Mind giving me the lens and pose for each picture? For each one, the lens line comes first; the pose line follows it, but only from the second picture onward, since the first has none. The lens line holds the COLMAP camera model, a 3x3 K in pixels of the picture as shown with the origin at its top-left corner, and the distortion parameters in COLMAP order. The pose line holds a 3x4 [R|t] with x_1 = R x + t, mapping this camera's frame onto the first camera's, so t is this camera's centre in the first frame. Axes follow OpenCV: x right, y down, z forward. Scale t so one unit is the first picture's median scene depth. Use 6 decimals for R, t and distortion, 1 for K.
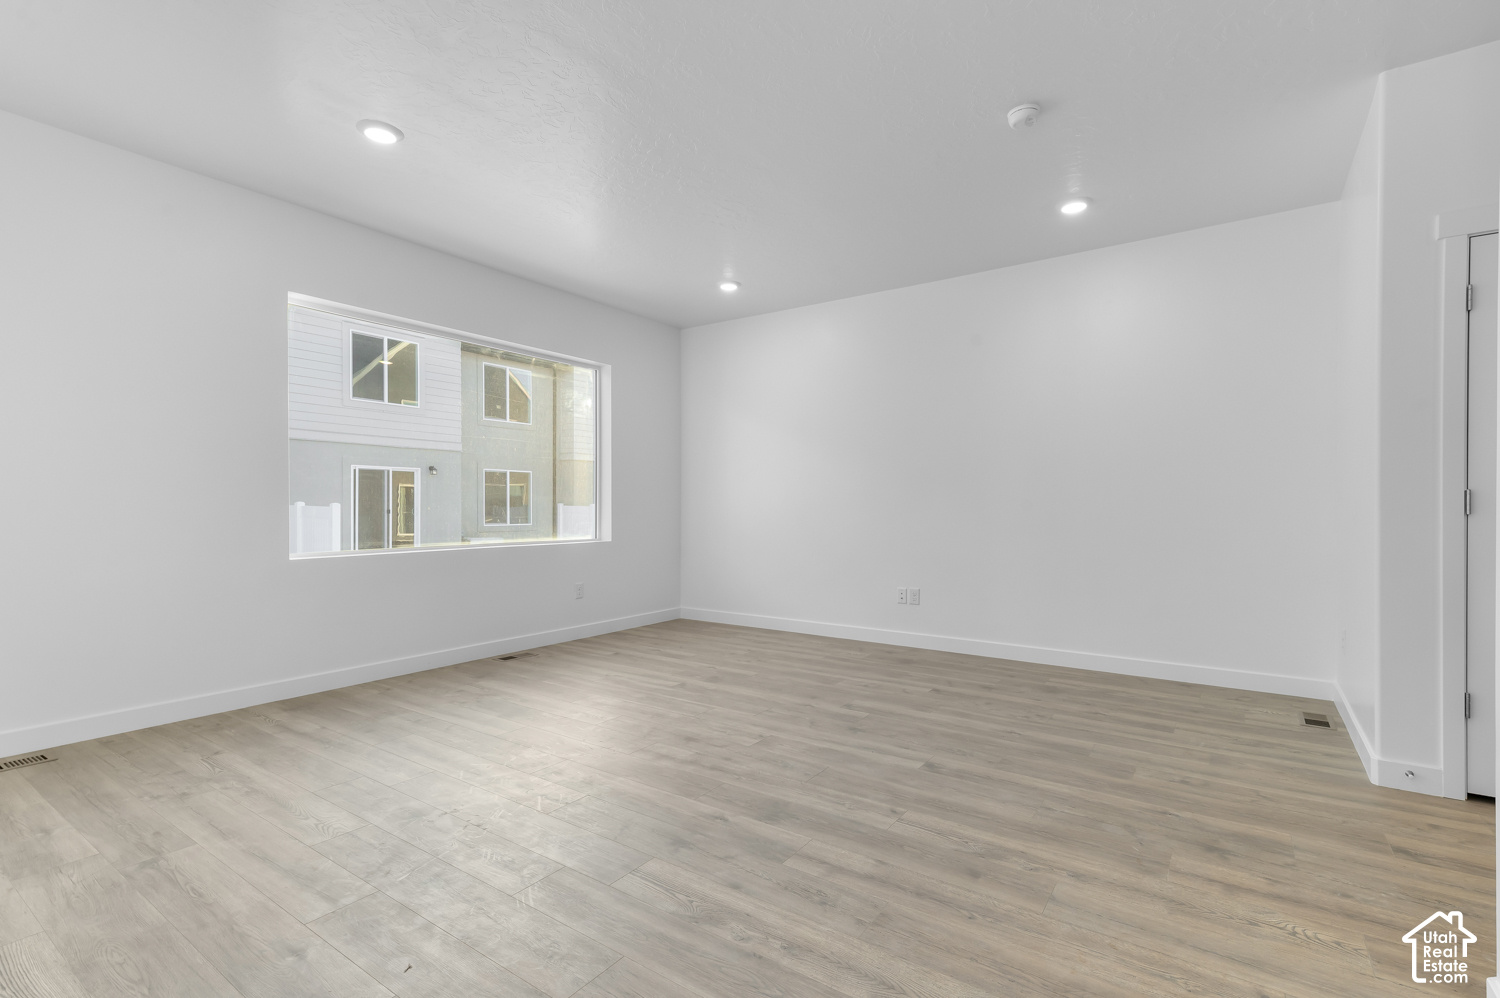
lens RADIAL K [[684.2, 0, 771.7], [0, 684.2, 509.3], [0, 0, 1]] dist [0.019390, -0.000446]
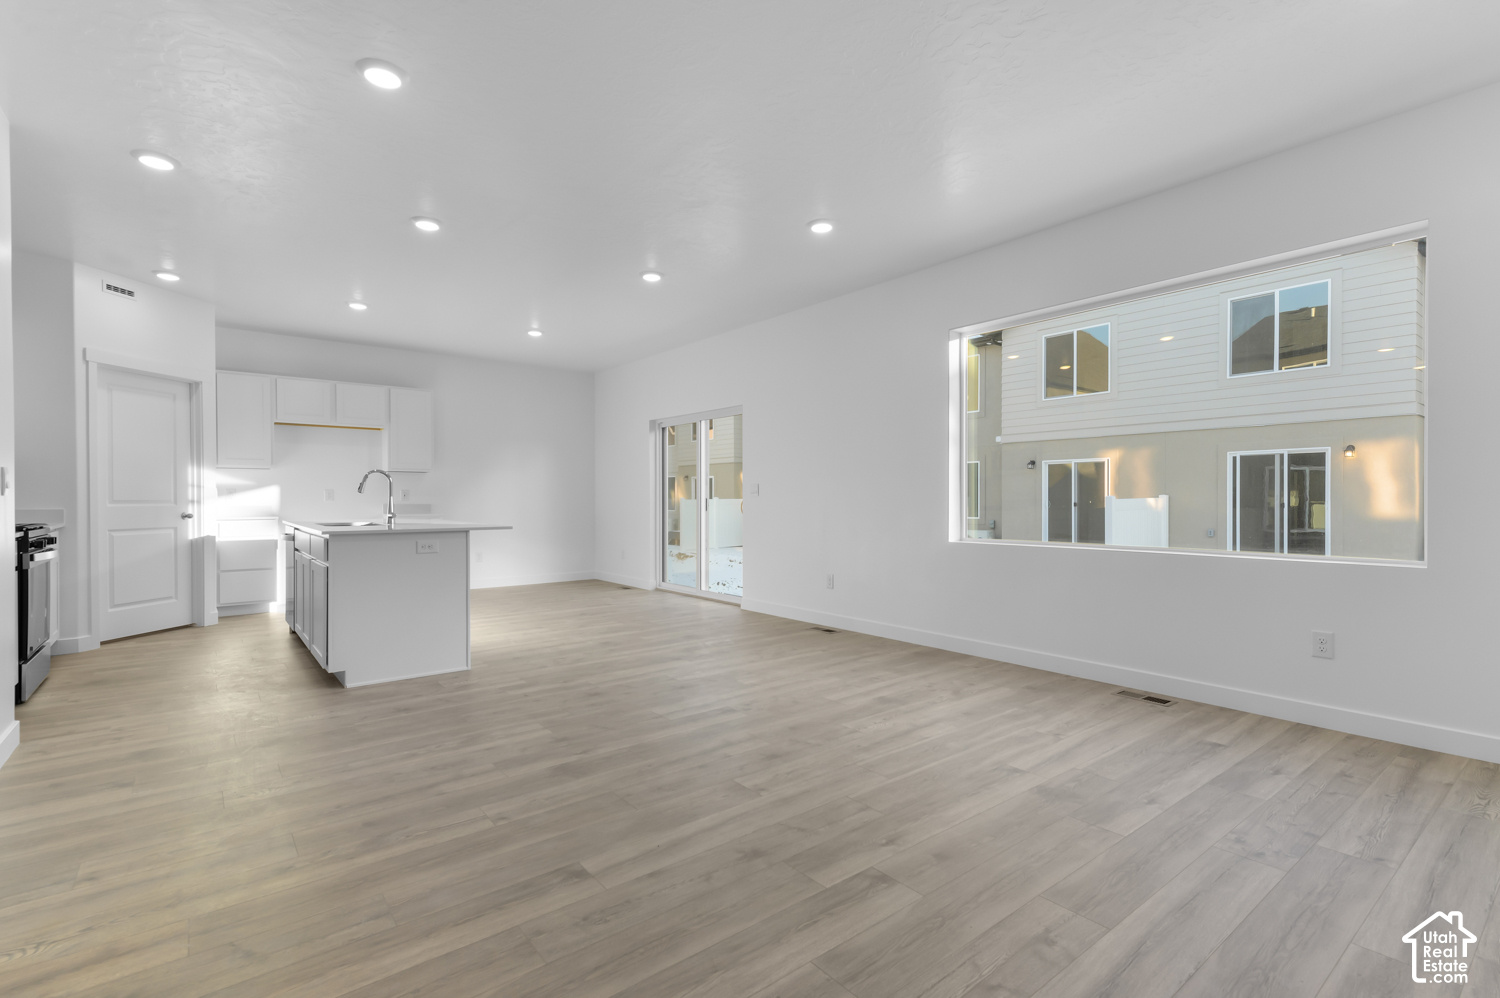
lens RADIAL K [[684.2, 0, 739.1], [0, 684.2, 505.8], [0, 0, 1]] dist [0.019390, -0.000446]
pose [[-0.304153, 0.011793, -0.952550, 0.823973], [-0.002071, 0.999913, 0.013040, -0.012772], [0.952621, 0.005939, -0.304102, 1.330232]]
